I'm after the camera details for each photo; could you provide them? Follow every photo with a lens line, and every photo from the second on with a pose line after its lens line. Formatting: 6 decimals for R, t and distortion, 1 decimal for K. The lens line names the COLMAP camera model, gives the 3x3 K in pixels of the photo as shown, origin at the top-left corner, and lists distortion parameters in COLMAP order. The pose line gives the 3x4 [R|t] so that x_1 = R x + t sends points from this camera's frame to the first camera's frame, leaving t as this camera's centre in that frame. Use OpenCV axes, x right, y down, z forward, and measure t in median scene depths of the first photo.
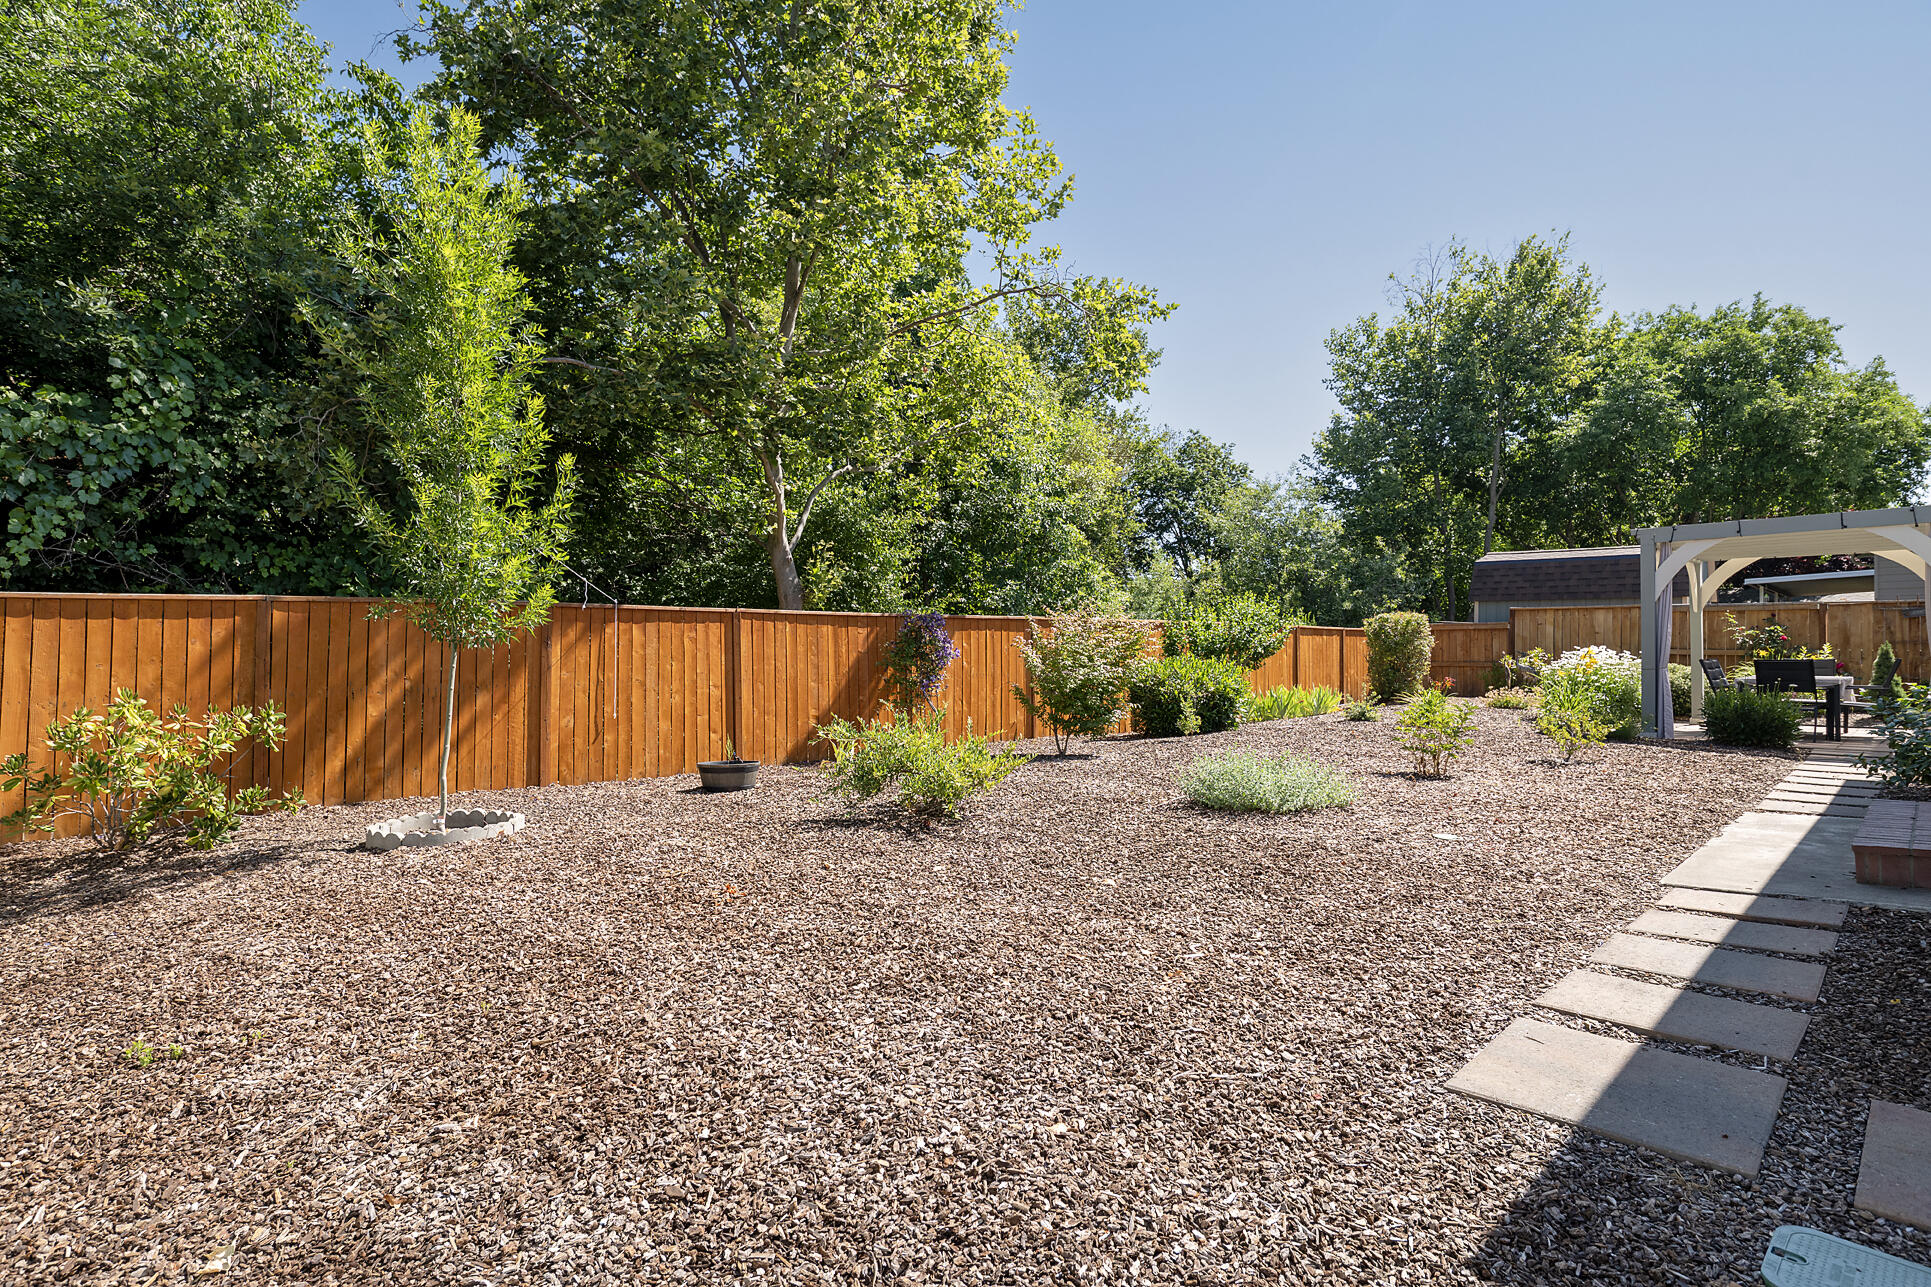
lens RADIAL K [[1008.8, 0, 976.9], [0, 1008.8, 625.8], [0, 0, 1]] dist [-0.000533, -0.000263]
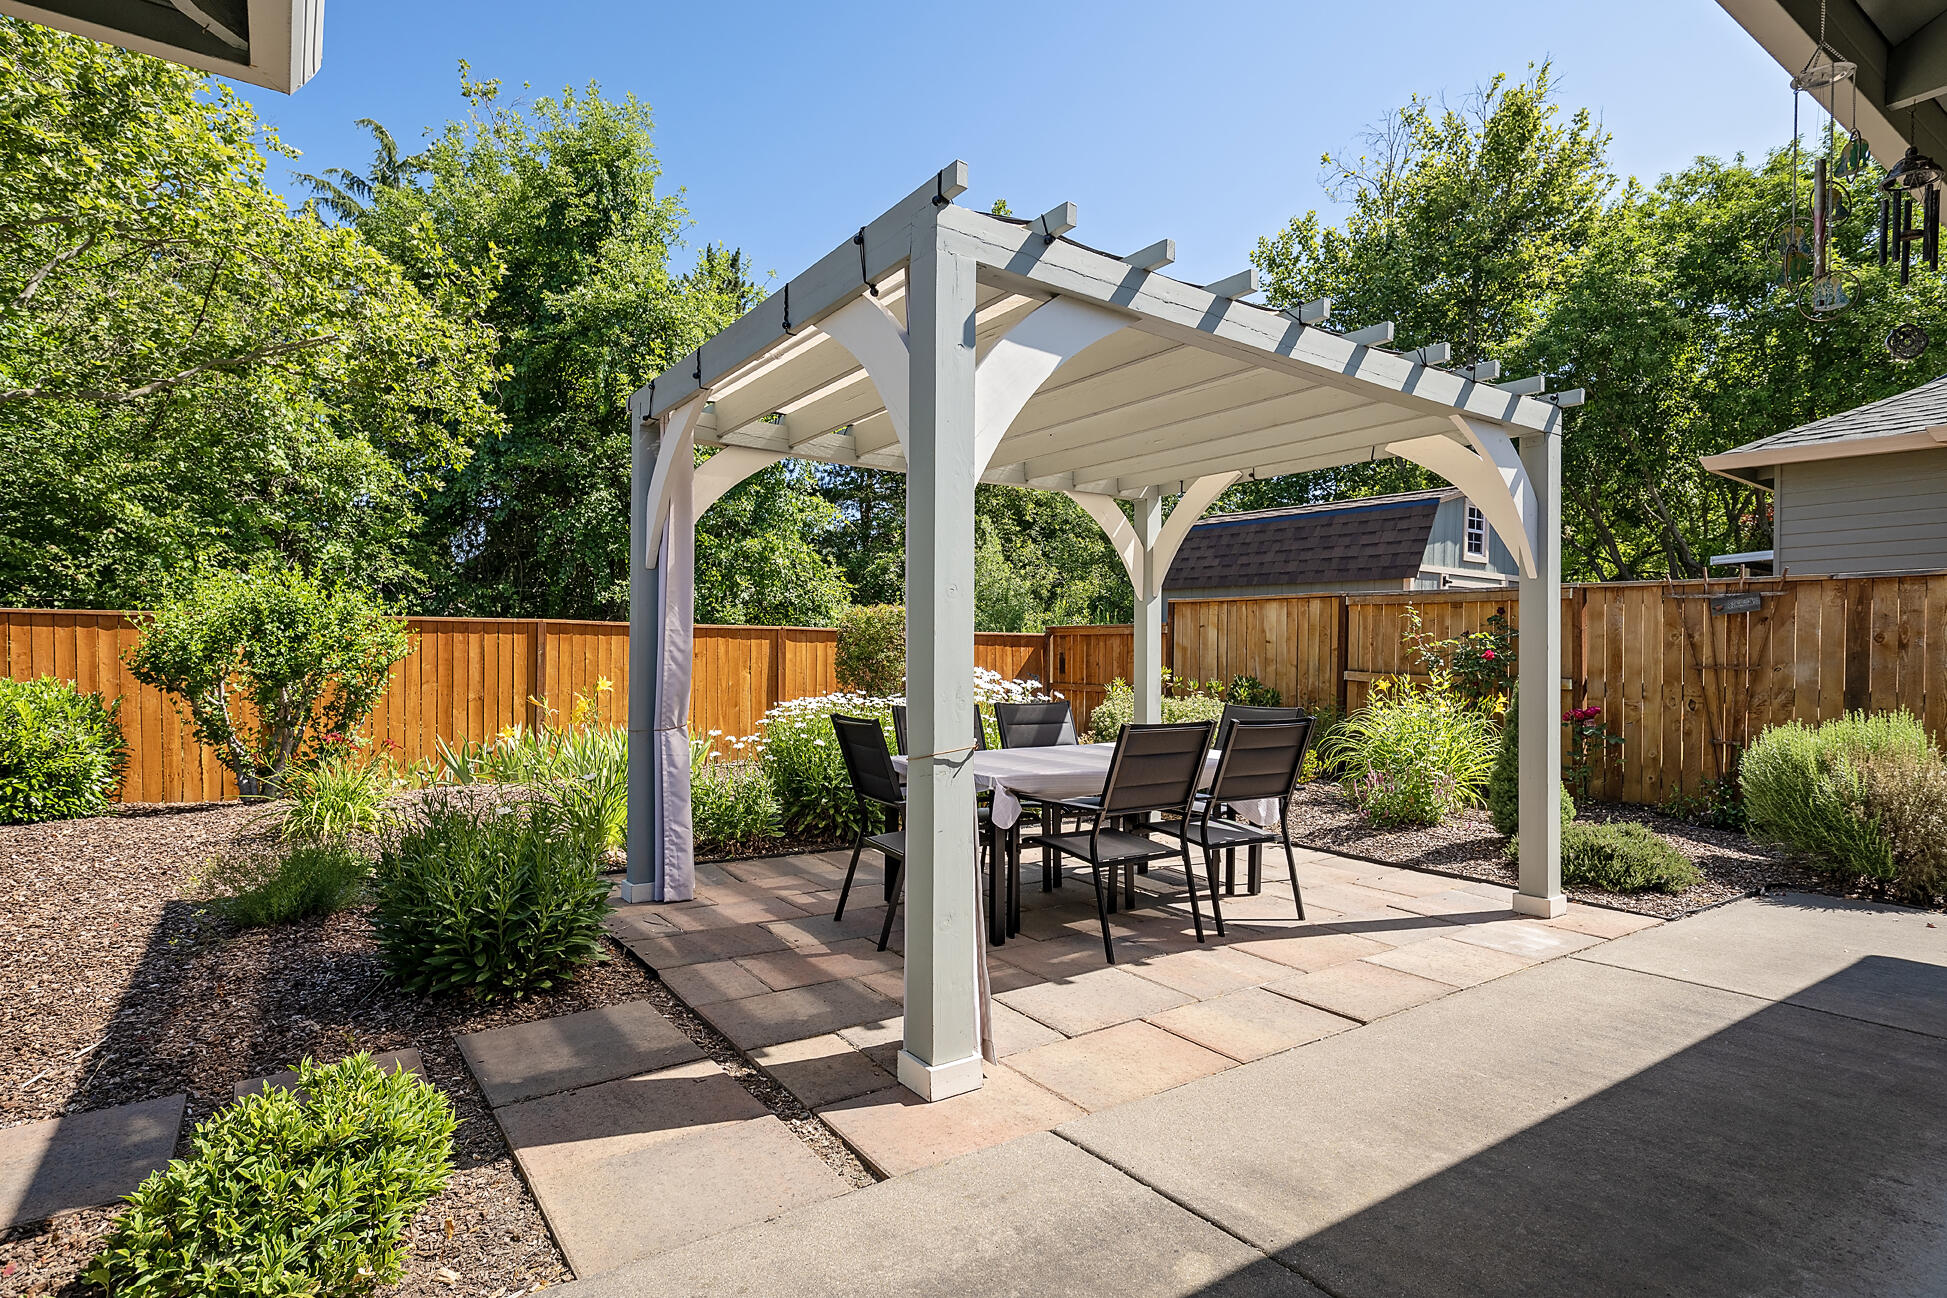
lens RADIAL K [[1021.3, 0, 1025.4], [0, 1021.3, 655.9], [0, 0, 1]] dist [0.001076, -0.000019]
pose [[0.989794, -0.007811, -0.142294, 0.346374], [0.010745, 0.999745, 0.019864, 0.001769], [0.142102, -0.021190, 0.989625, 0.255487]]
